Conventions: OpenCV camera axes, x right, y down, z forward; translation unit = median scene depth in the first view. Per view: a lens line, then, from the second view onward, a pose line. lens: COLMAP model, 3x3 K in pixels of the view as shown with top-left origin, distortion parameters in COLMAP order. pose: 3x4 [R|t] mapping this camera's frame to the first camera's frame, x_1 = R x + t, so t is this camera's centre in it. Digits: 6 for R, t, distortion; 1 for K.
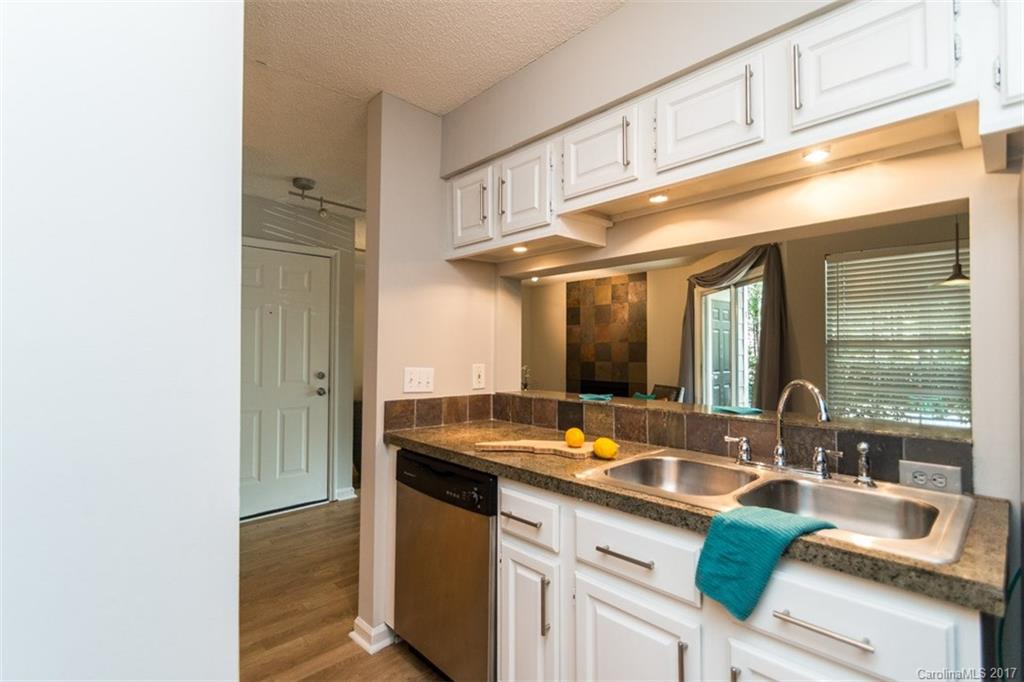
lens RADIAL K [[480.5, 0, 509.1], [0, 480.5, 334.7], [0, 0, 1]] dist [0.009364, -0.008294]
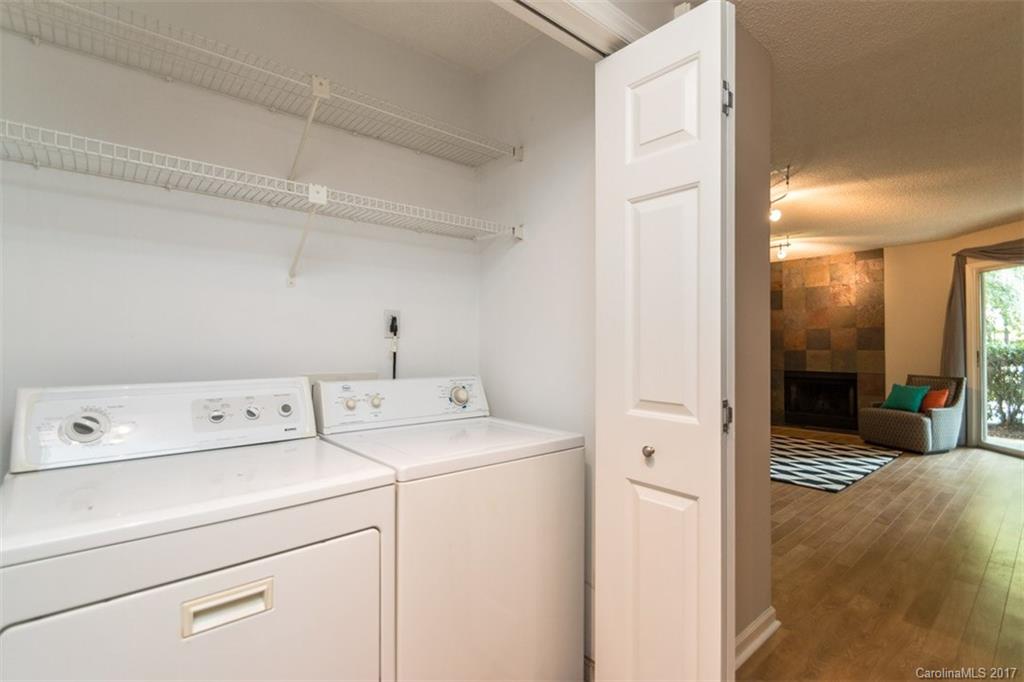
lens RADIAL K [[480.5, 0, 508.6], [0, 480.5, 334.3], [0, 0, 1]] dist [0.009364, -0.008294]
pose [[0.998695, -0.005838, -0.050731, -0.348778], [0.006406, 0.999919, 0.011033, 0.013525], [0.050662, -0.011344, 0.998651, 0.069380]]
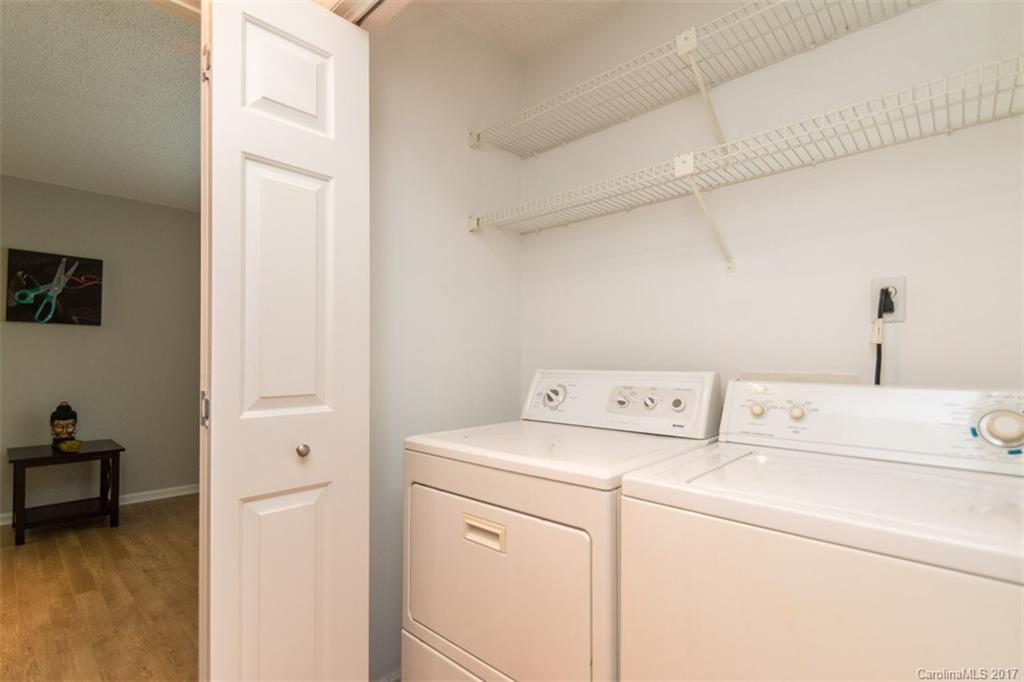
lens RADIAL K [[480.5, 0, 511.2], [0, 480.5, 352.1], [0, 0, 1]] dist [0.009364, -0.008294]
pose [[0.058652, -0.019873, -0.998081, -0.257932], [0.033439, 0.999280, -0.017932, 0.028533], [0.997718, -0.032323, 0.059274, 0.200913]]
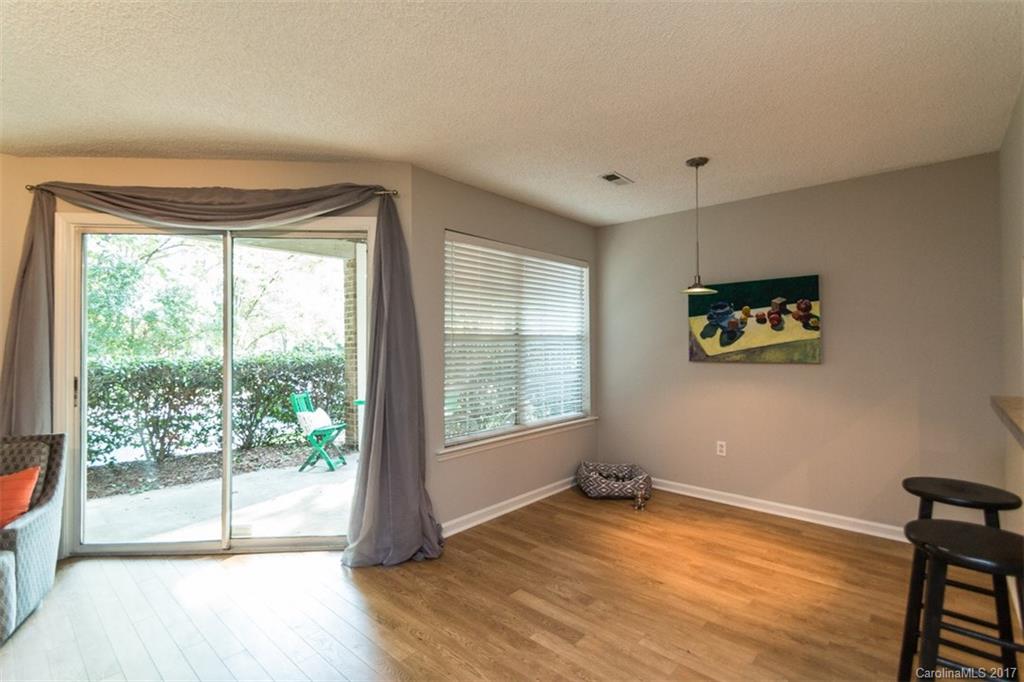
lens RADIAL K [[480.5, 0, 501.3], [0, 480.5, 334.8], [0, 0, 1]] dist [0.009364, -0.008294]
pose [[-0.083617, 0.010460, 0.996443, -0.089759], [-0.027511, 0.999540, -0.012801, 0.012116], [-0.996118, -0.028484, -0.083291, 0.529342]]
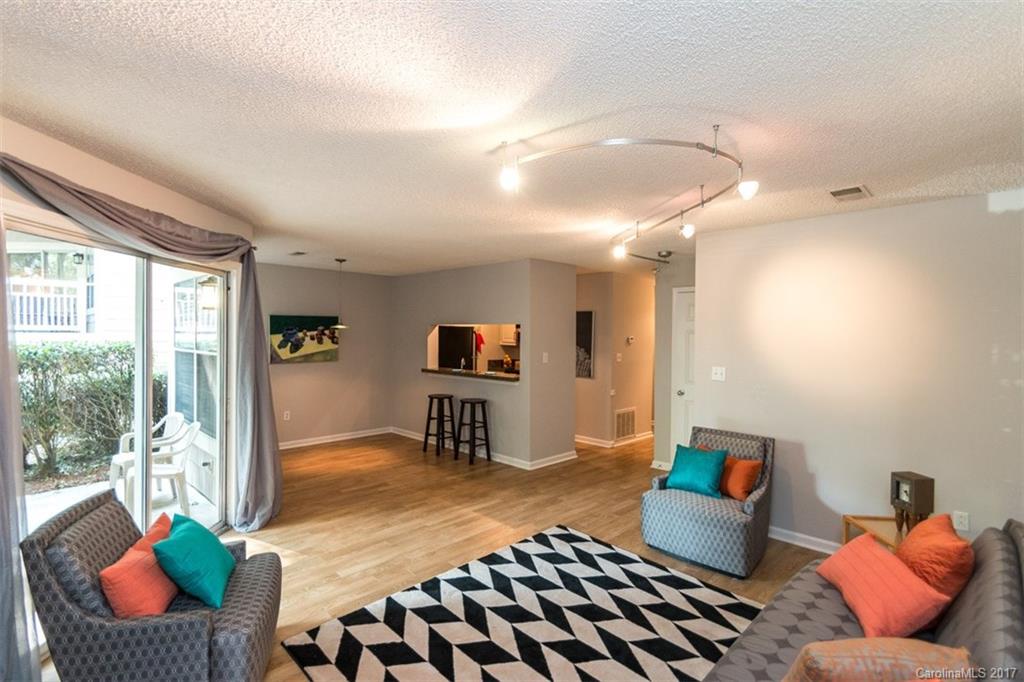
lens RADIAL K [[480.5, 0, 502.4], [0, 480.5, 338.1], [0, 0, 1]] dist [0.009364, -0.008294]
pose [[-0.999565, -0.015766, -0.024939, 0.056903], [-0.015185, 0.999613, -0.023305, -0.002070], [0.025297, -0.022916, -0.999417, 1.144174]]
